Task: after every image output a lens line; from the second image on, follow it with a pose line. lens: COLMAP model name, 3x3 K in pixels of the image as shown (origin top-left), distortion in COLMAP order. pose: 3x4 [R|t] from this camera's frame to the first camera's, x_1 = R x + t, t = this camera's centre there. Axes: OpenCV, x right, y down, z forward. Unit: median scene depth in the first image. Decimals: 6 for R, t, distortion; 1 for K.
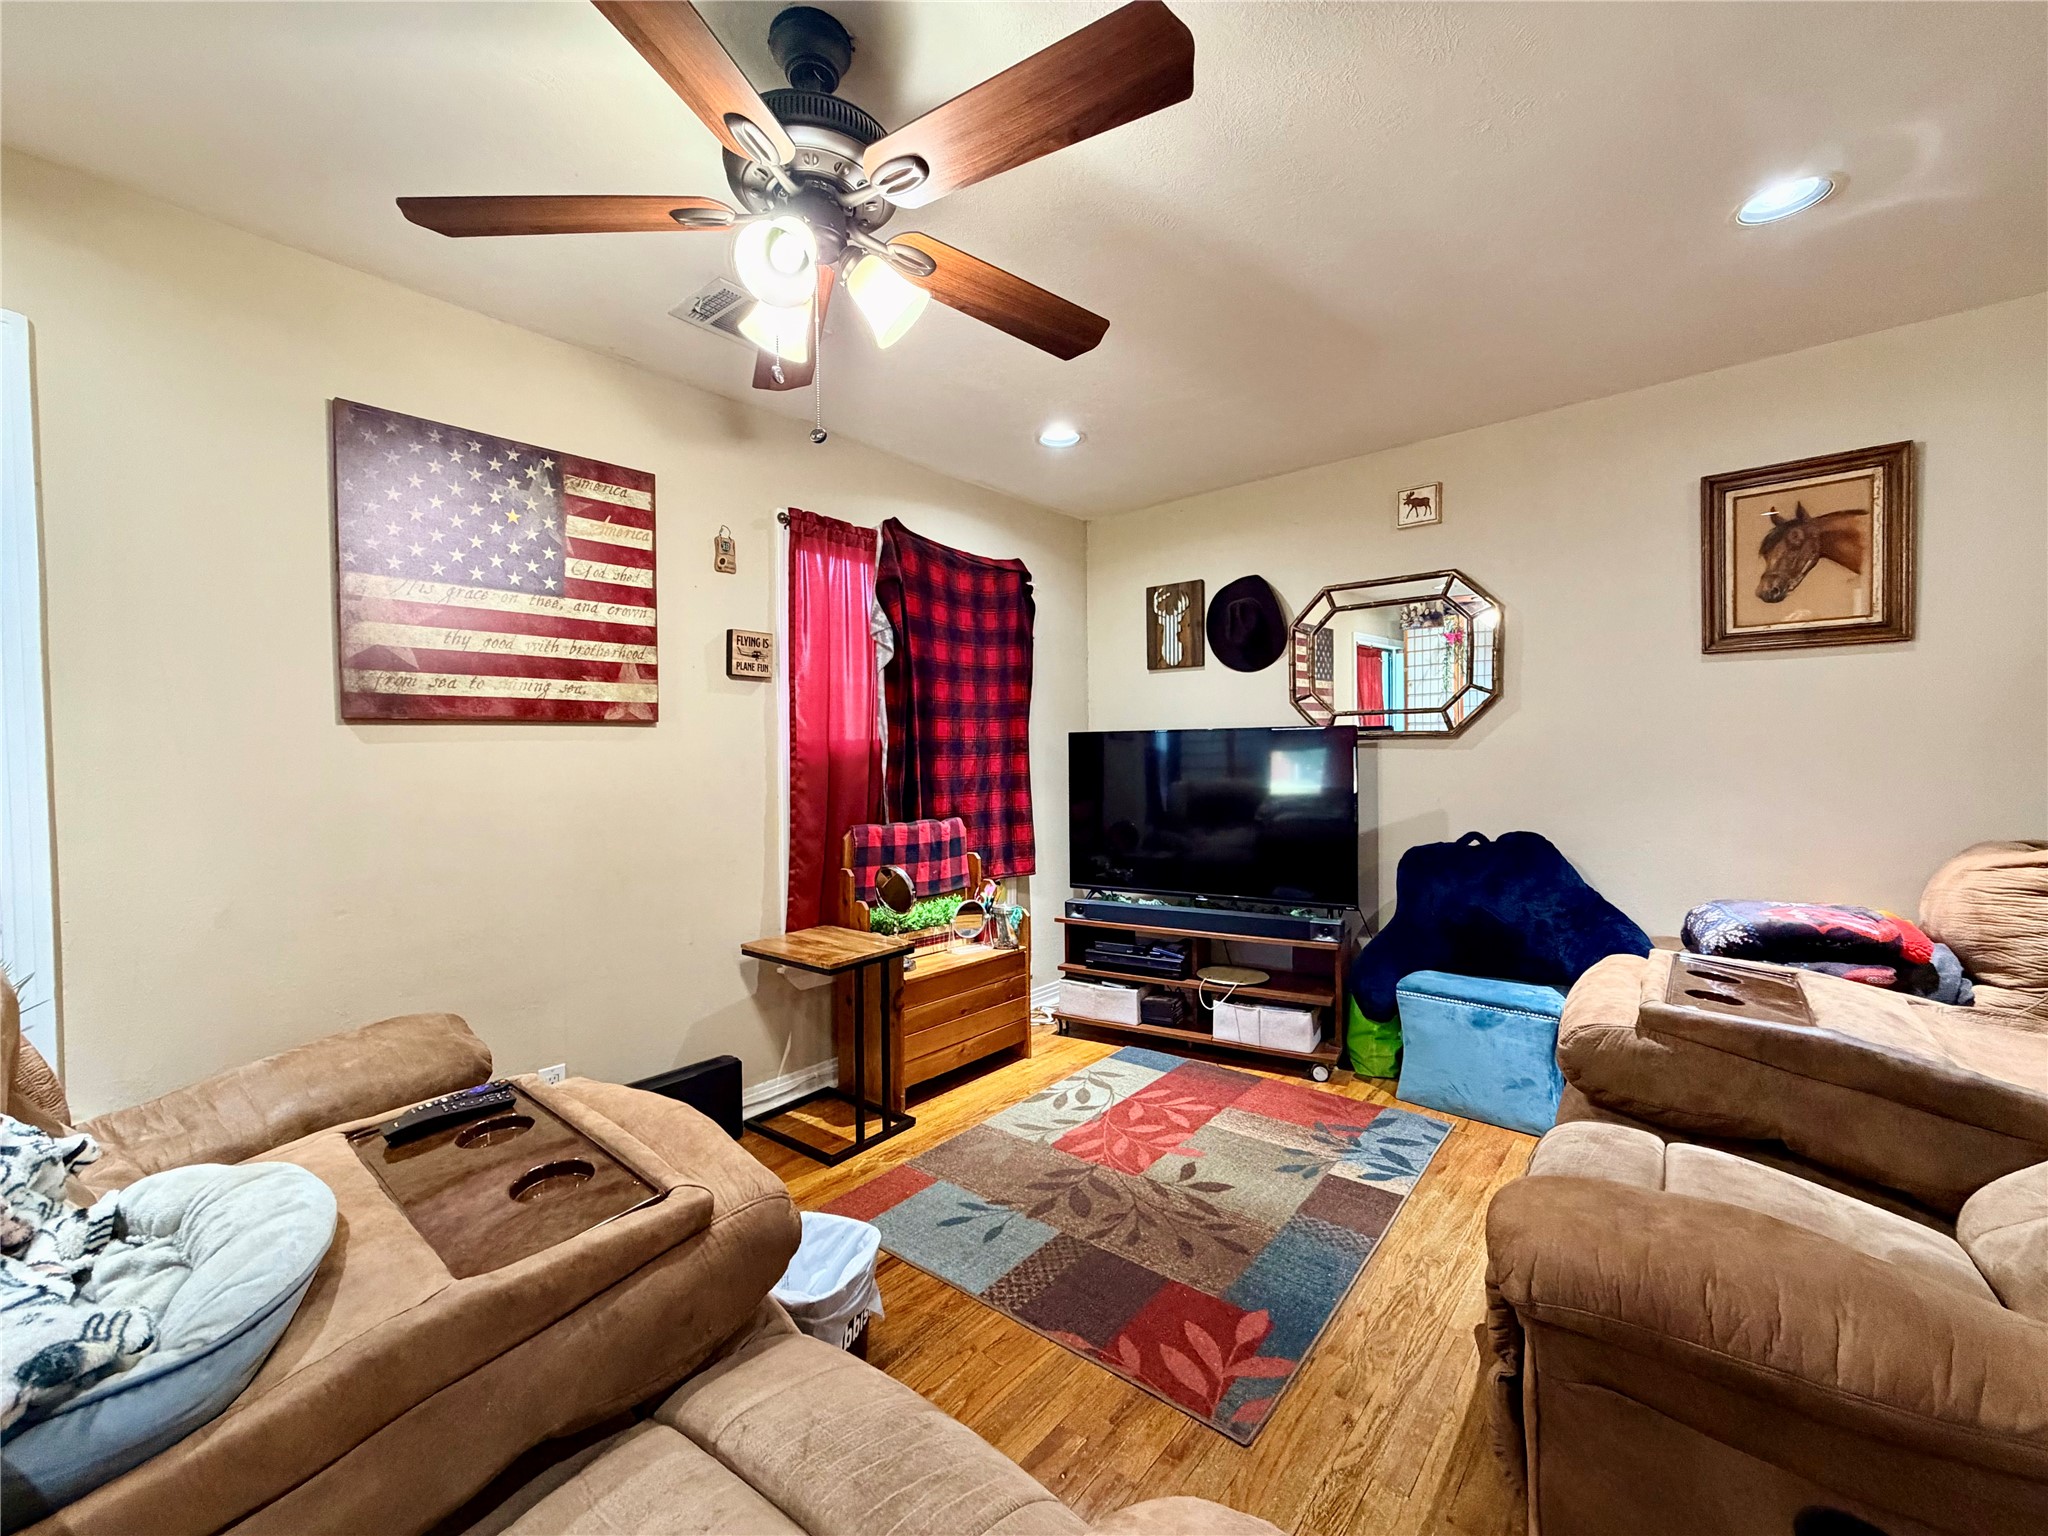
lens RADIAL K [[824.9, 0, 1023.2], [0, 824.9, 763.6], [0, 0, 1]] dist [-0.001472, -0.000027]
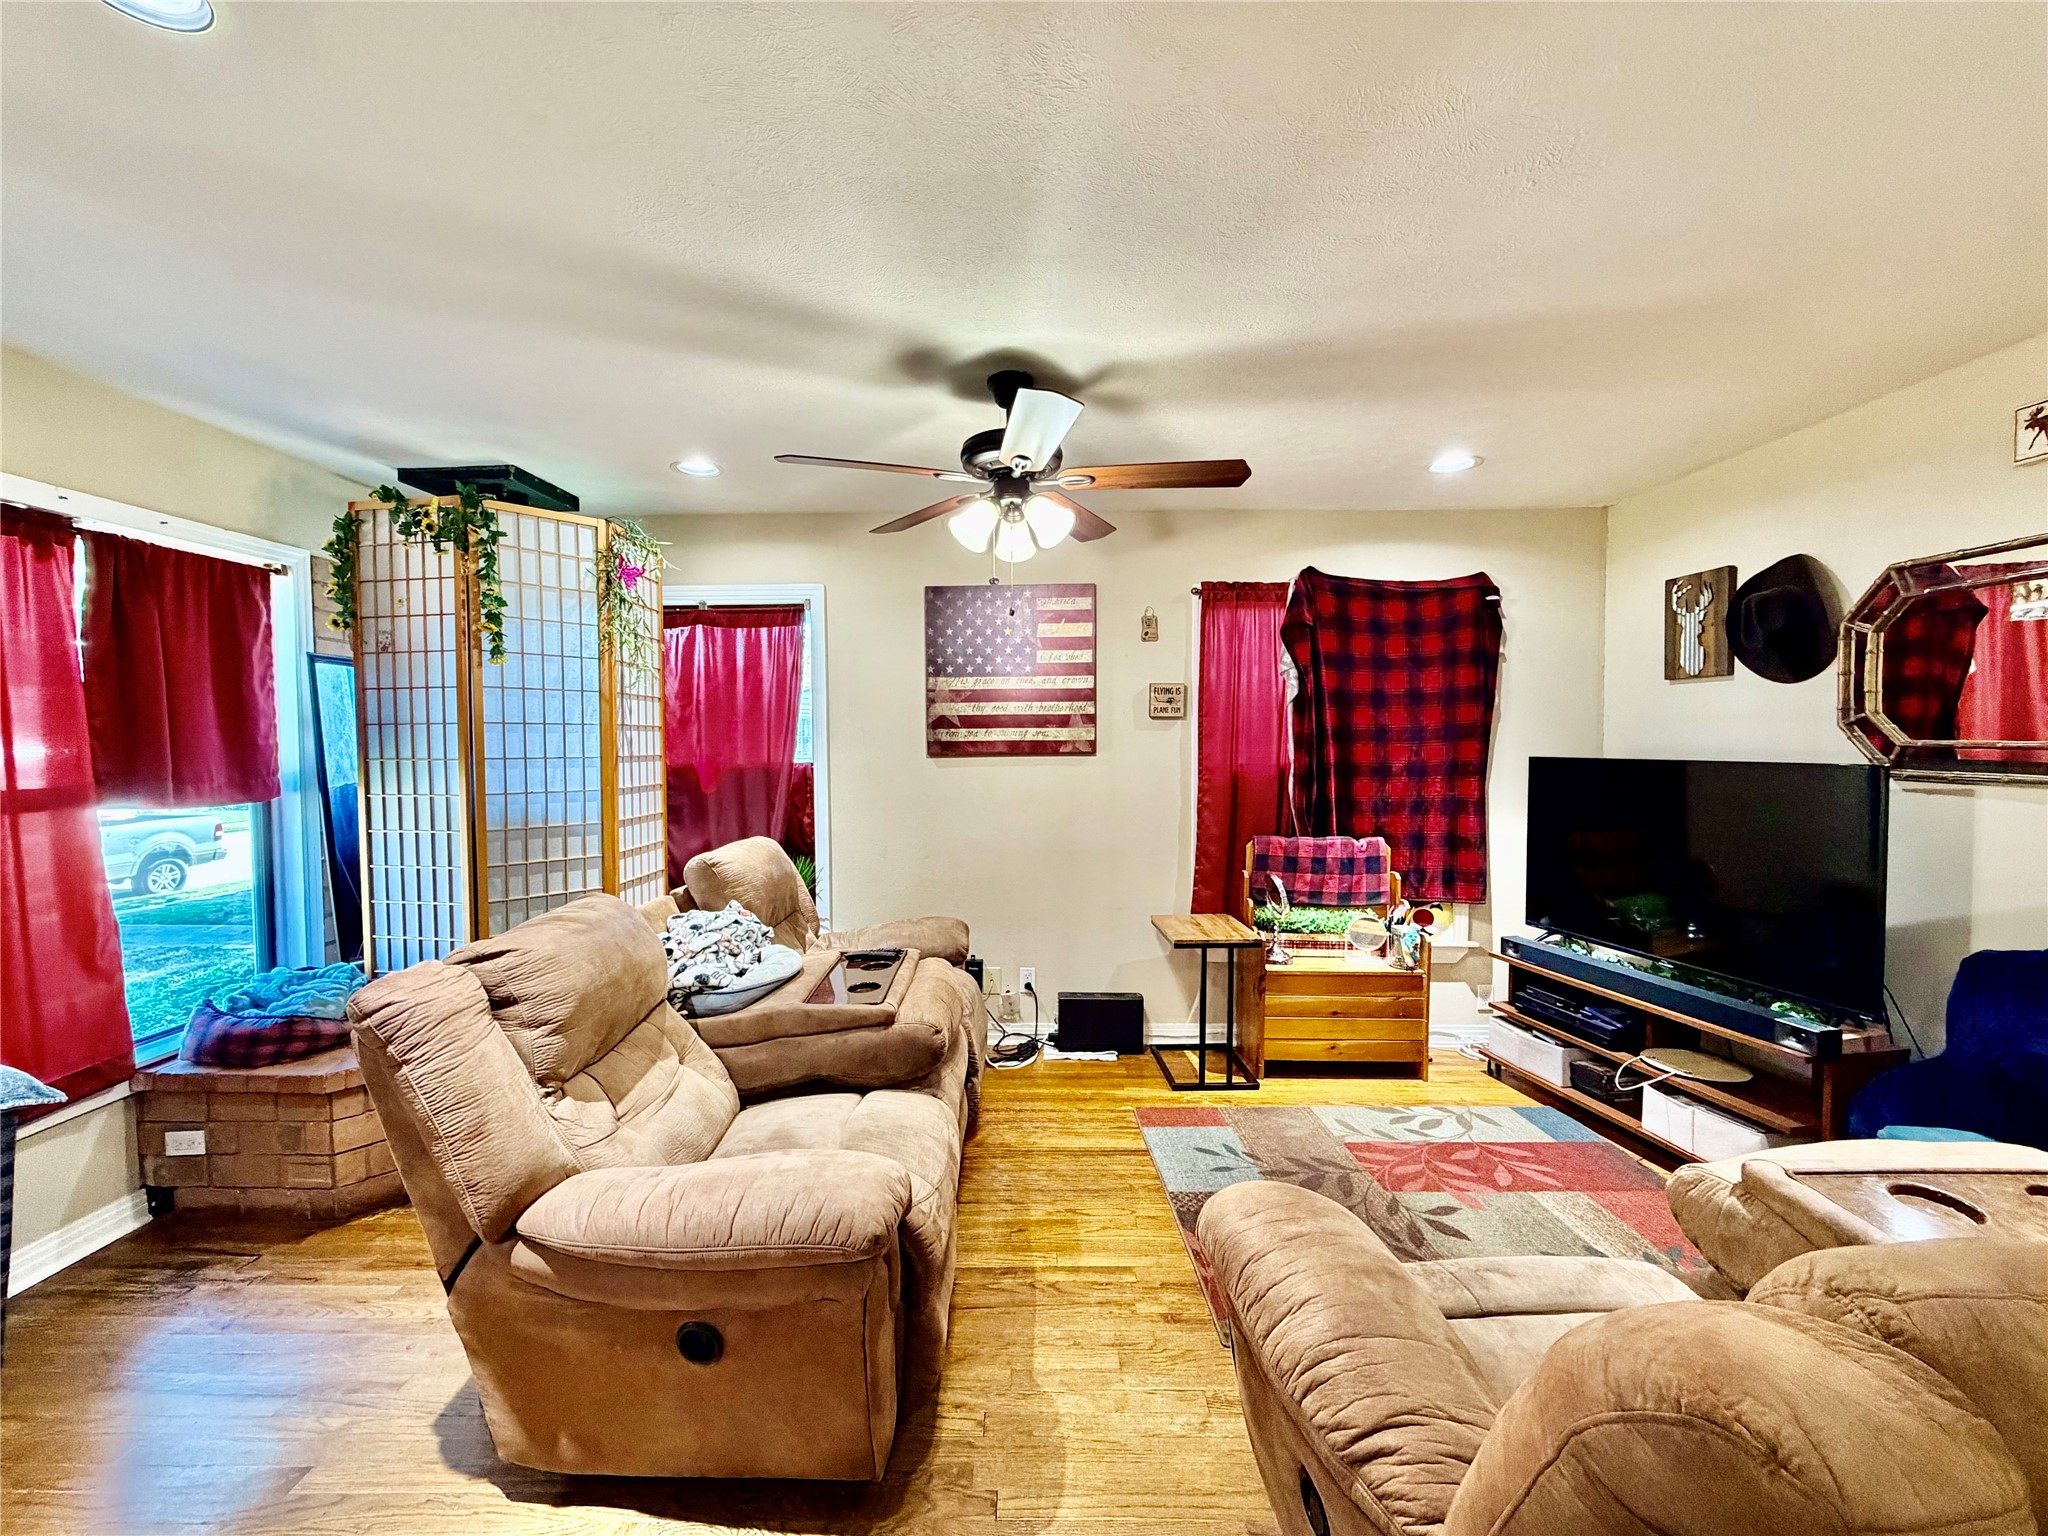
lens RADIAL K [[824.9, 0, 1006.8], [0, 824.9, 766.0], [0, 0, 1]] dist [-0.001472, -0.000027]
pose [[0.634941, 0.033754, -0.771823, 0.468031], [-0.013669, 0.999380, 0.032461, -0.058327], [0.772440, -0.010061, 0.635009, -0.039073]]
